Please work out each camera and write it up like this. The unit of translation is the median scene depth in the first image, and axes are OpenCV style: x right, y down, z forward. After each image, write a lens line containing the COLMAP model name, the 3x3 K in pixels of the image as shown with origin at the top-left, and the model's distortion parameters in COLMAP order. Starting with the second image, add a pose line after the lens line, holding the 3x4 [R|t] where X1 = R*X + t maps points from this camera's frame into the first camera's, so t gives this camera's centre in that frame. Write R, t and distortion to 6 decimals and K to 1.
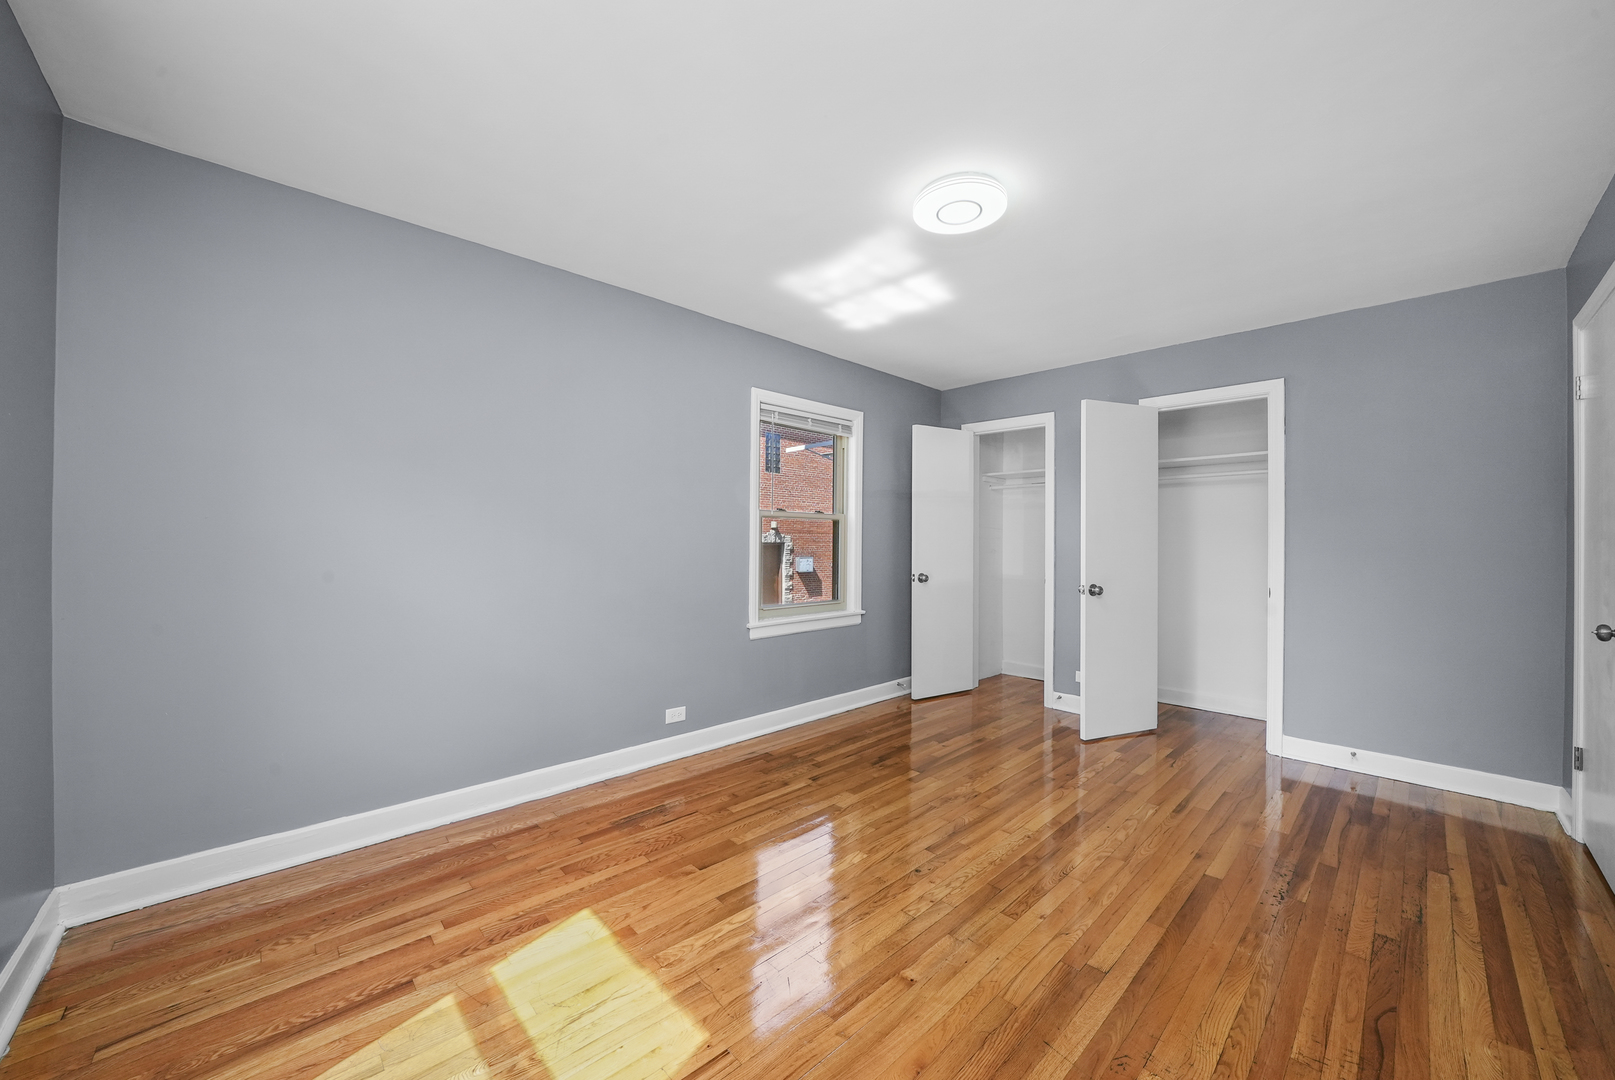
lens RADIAL K [[629.2, 0, 803.3], [0, 629.2, 536.7], [0, 0, 1]] dist [-0.012436, -0.000036]
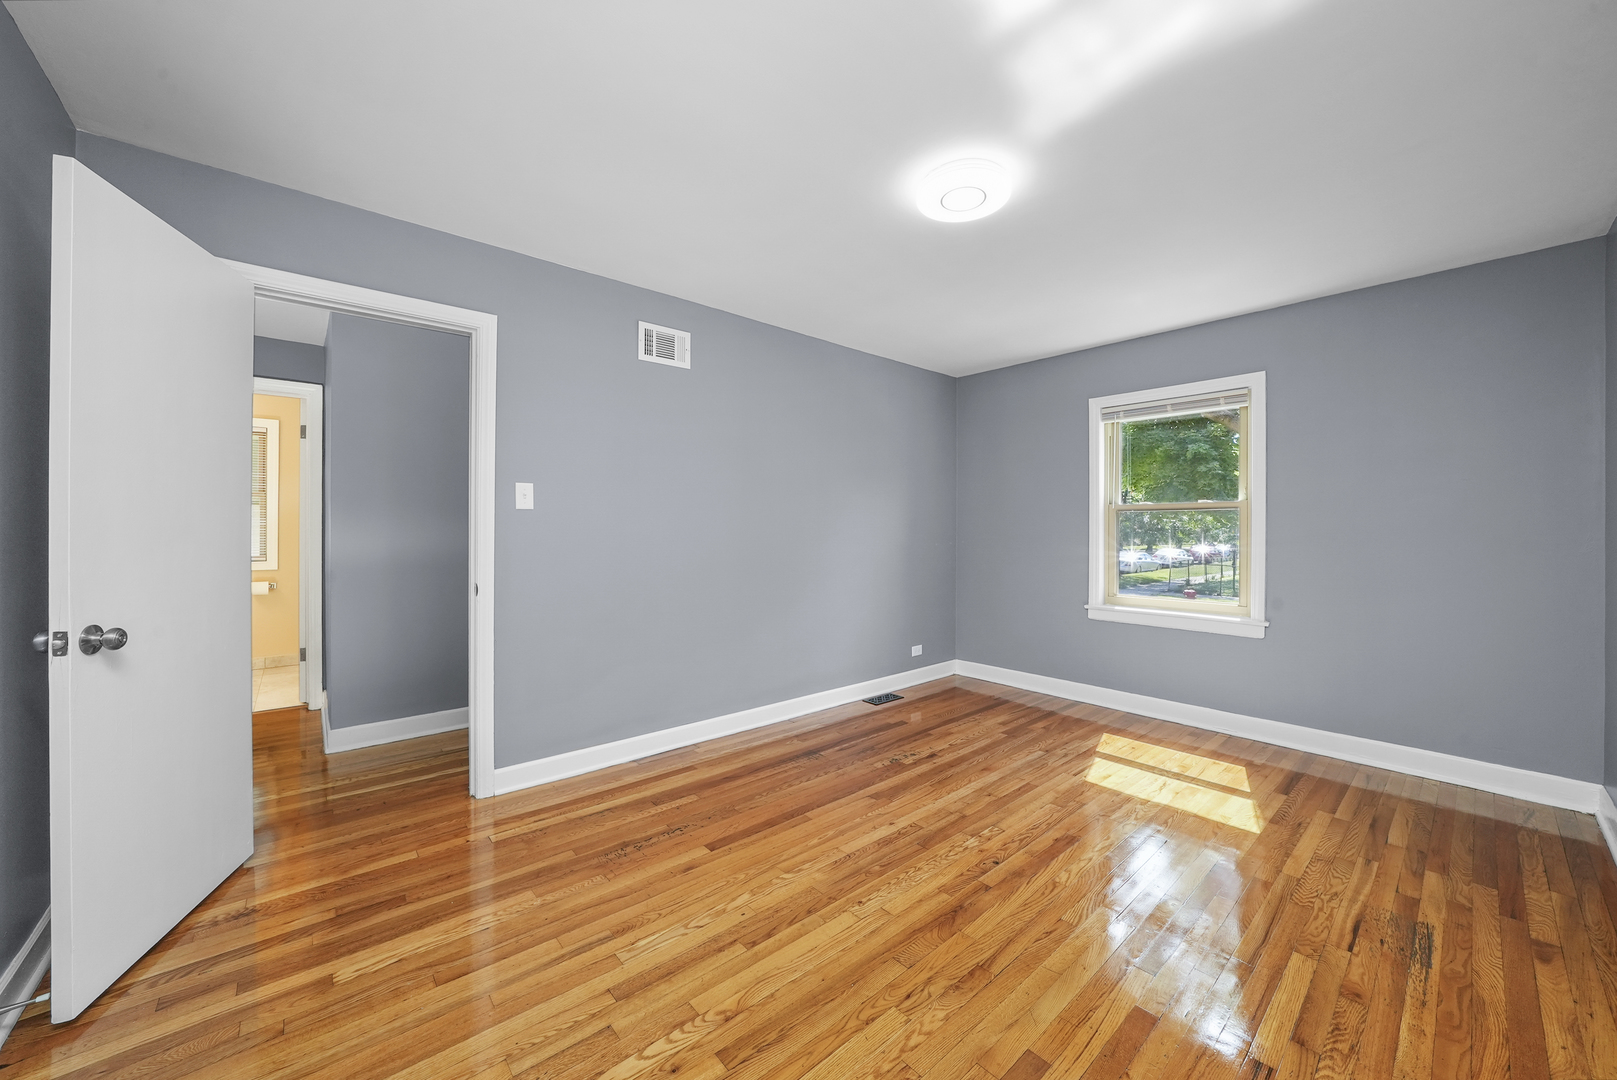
lens RADIAL K [[630.0, 0, 804.3], [0, 630.0, 536.7], [0, 0, 1]] dist [-0.012436, -0.000036]
pose [[-0.999004, -0.015140, 0.041981, 0.482628], [-0.015127, 0.999885, 0.000637, 0.023200], [-0.041986, 0.000001, -0.999118, 2.141896]]
